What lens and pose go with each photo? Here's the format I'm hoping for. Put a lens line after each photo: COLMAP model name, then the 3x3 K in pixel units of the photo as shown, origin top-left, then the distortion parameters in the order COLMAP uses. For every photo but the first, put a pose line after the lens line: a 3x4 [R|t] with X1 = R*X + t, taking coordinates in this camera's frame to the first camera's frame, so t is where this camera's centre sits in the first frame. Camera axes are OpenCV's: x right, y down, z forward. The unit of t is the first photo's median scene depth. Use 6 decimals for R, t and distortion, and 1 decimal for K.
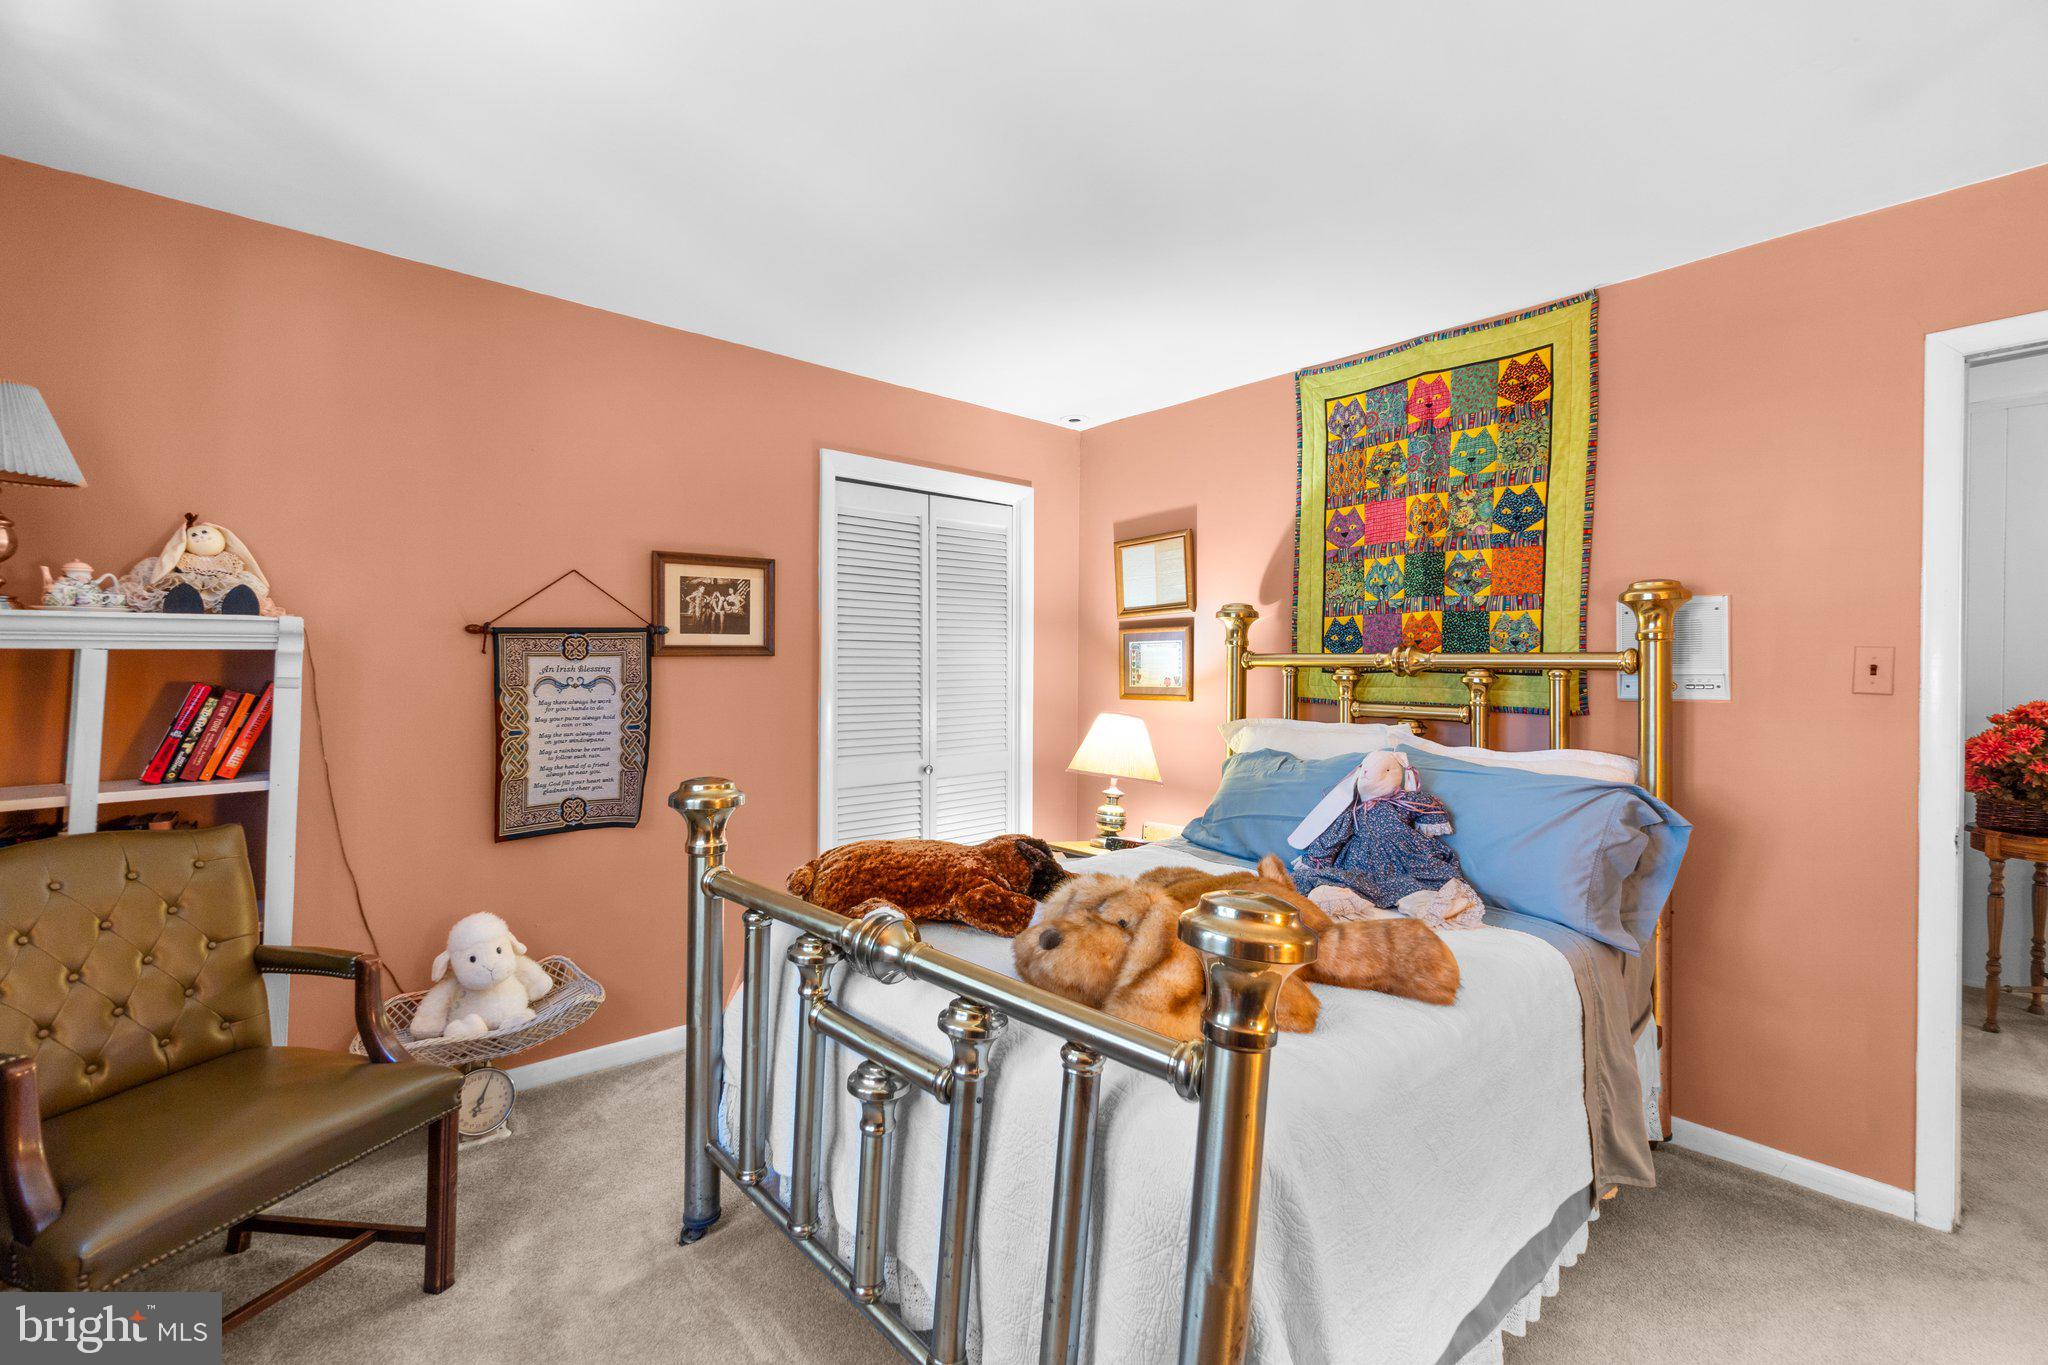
lens RADIAL K [[887.7, 0, 1010.9], [0, 887.7, 675.8], [0, 0, 1]] dist [-0.000946, -0.000072]
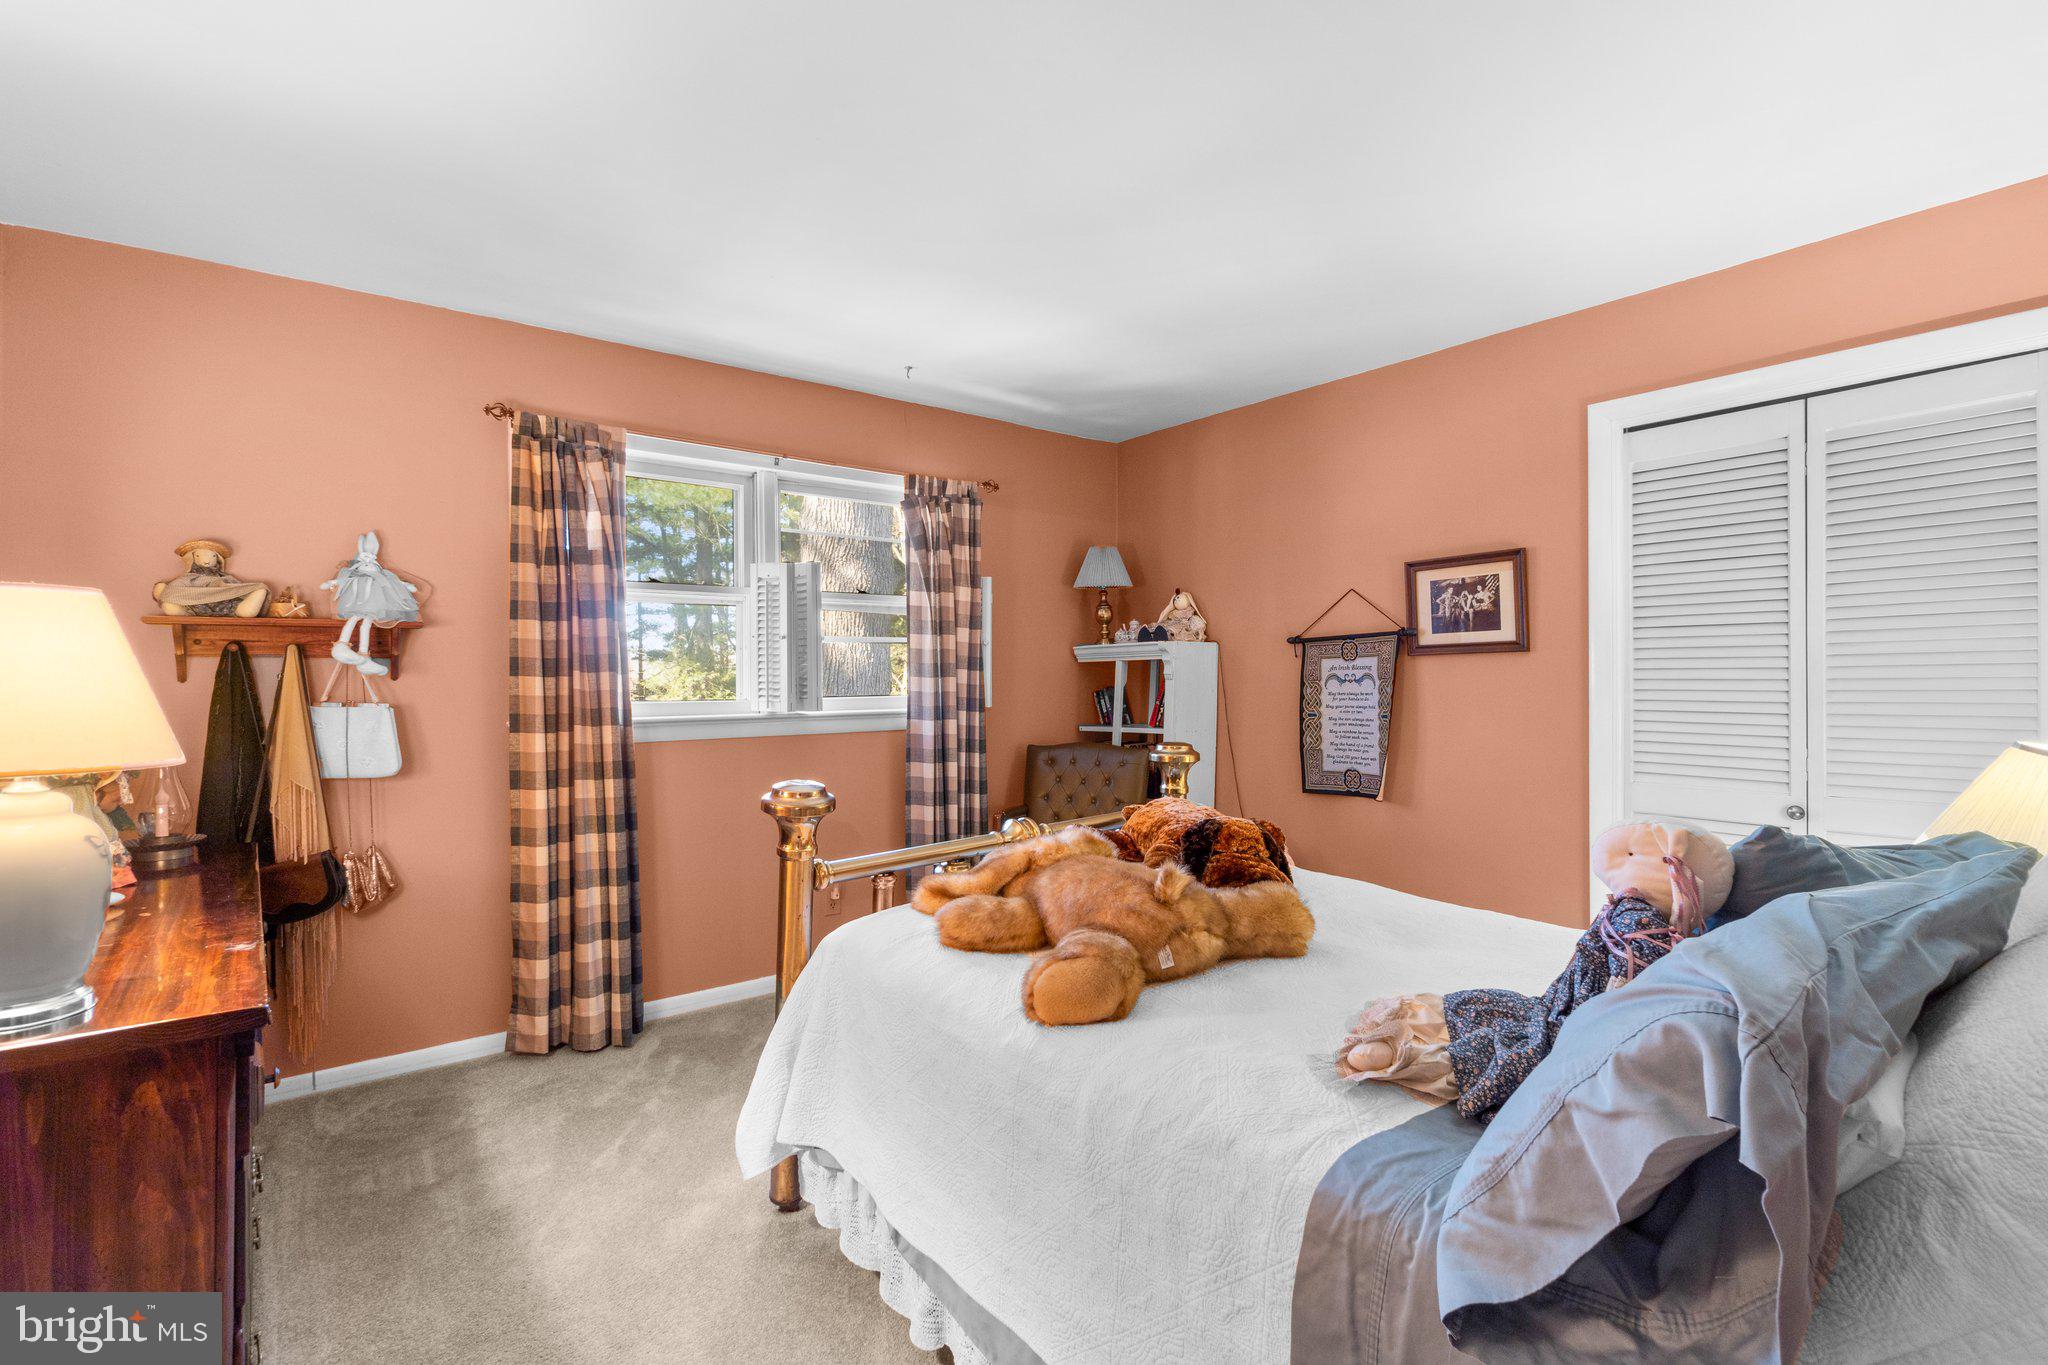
lens RADIAL K [[887.7, 0, 1010.9], [0, 887.7, 675.8], [0, 0, 1]] dist [-0.000946, -0.000072]
pose [[-0.061745, -0.004318, -0.998083, 0.762222], [-0.005733, 0.999976, -0.003971, 0.011222], [0.998076, 0.005476, -0.061768, 0.567344]]
